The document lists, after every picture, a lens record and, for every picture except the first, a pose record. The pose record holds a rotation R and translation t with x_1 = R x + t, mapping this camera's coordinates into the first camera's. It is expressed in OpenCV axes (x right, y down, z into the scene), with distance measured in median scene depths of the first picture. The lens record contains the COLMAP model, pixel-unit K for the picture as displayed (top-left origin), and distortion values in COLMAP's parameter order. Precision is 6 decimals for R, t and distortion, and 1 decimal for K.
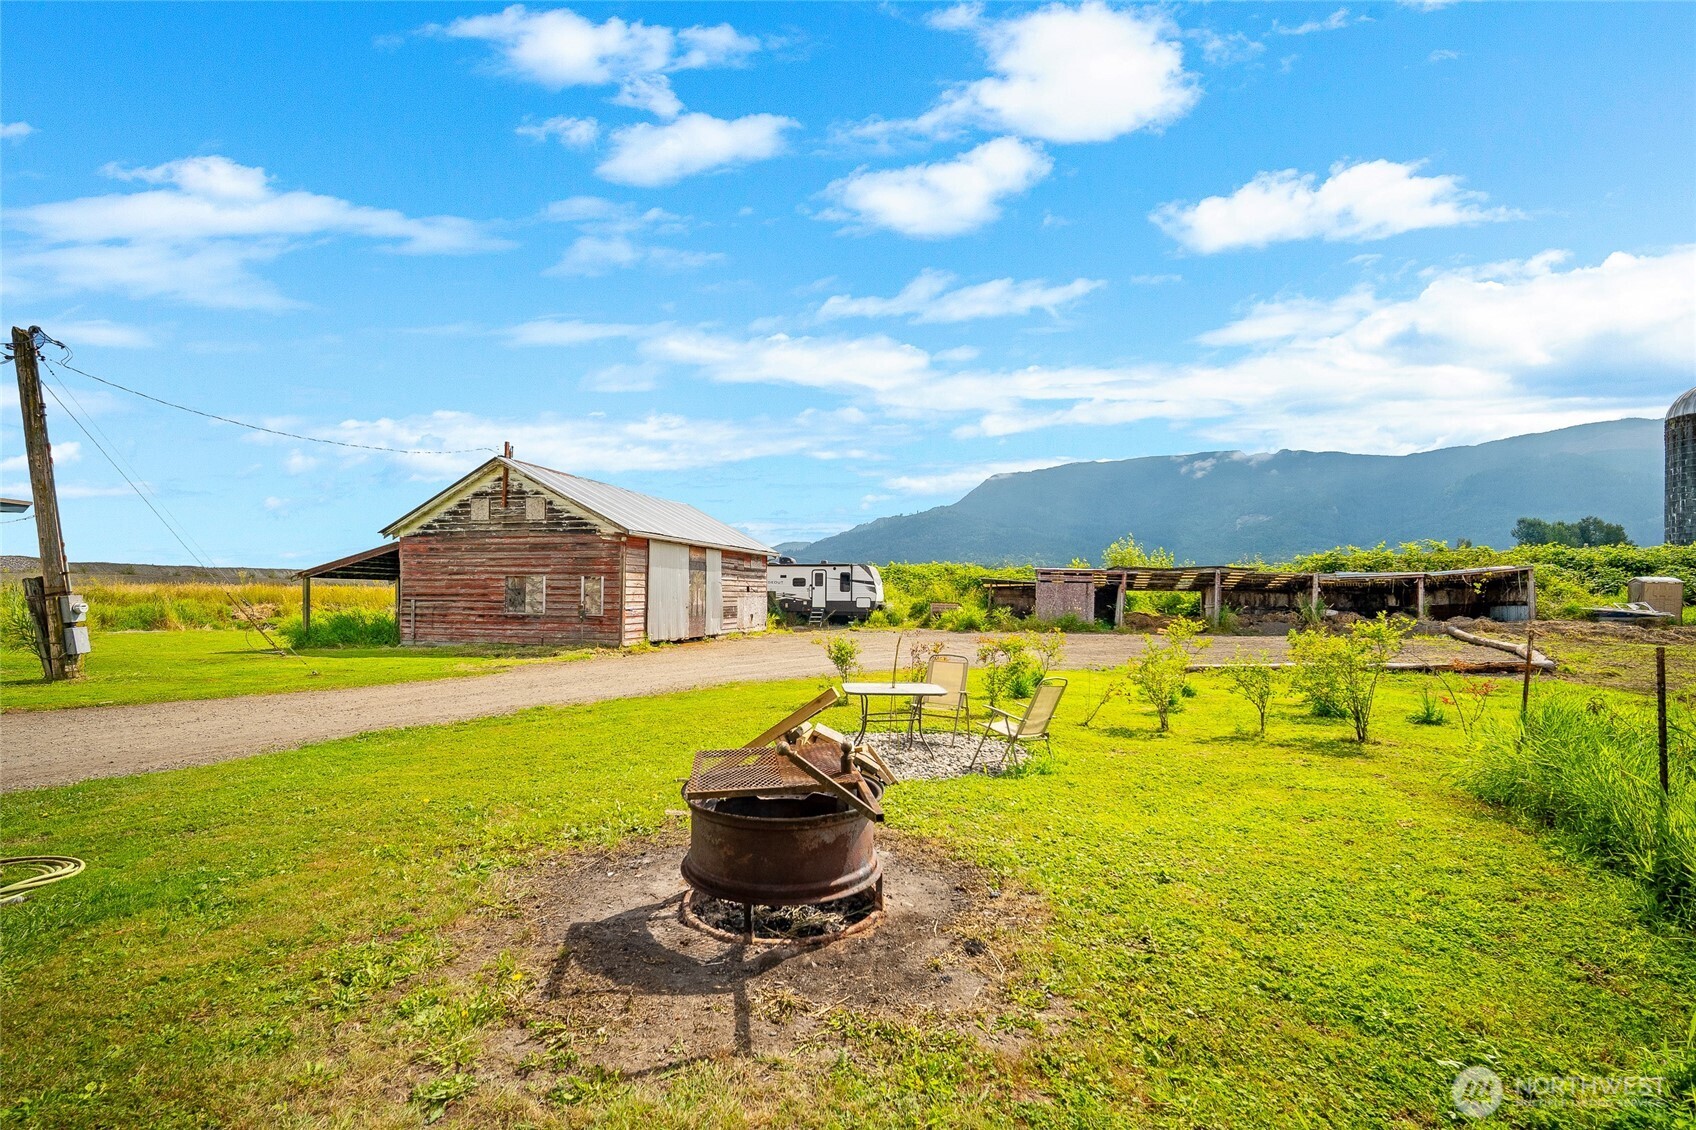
lens RADIAL K [[739.6, 0, 853.8], [0, 739.6, 608.9], [0, 0, 1]] dist [-0.003996, 0.000529]
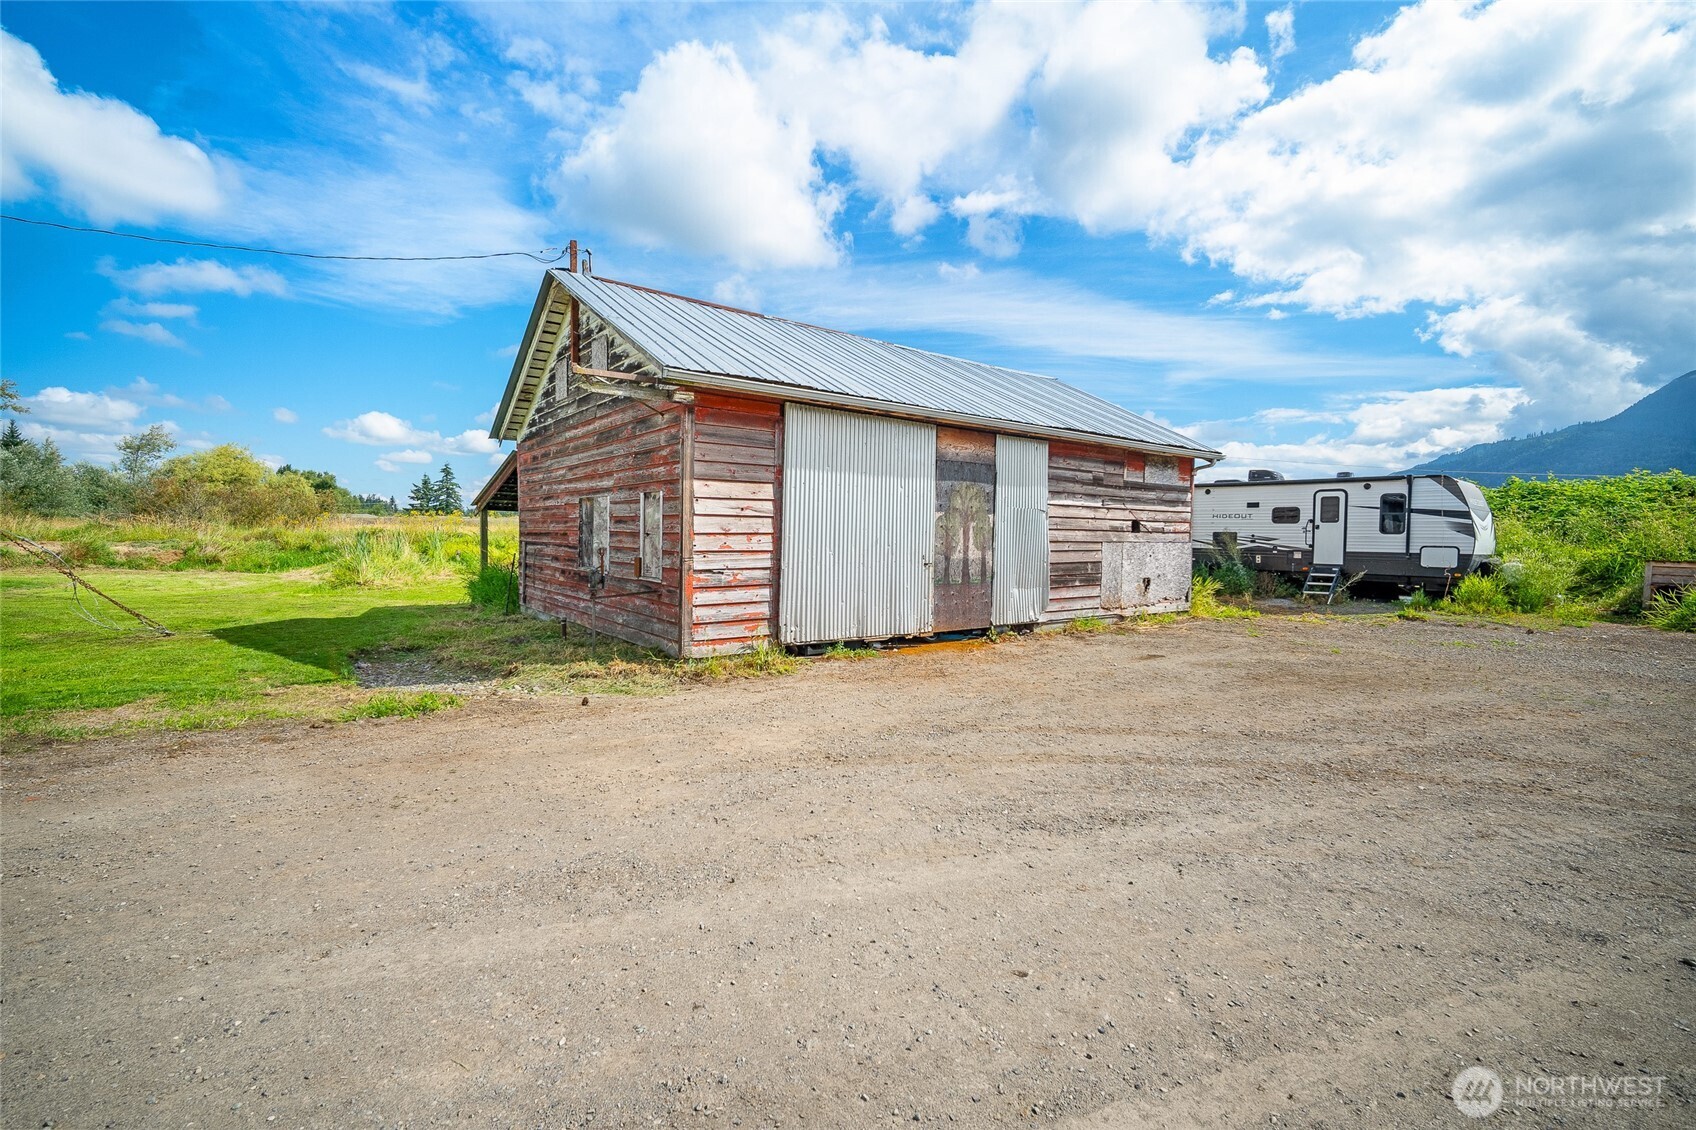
lens RADIAL K [[739.6, 0, 863.6], [0, 739.6, 567.0], [0, 0, 1]] dist [-0.003996, 0.000529]
pose [[0.792230, 0.027608, -0.609598, 0.010666], [-0.017323, 0.999591, 0.022757, -0.007605], [0.609977, -0.007469, 0.792384, 0.471080]]
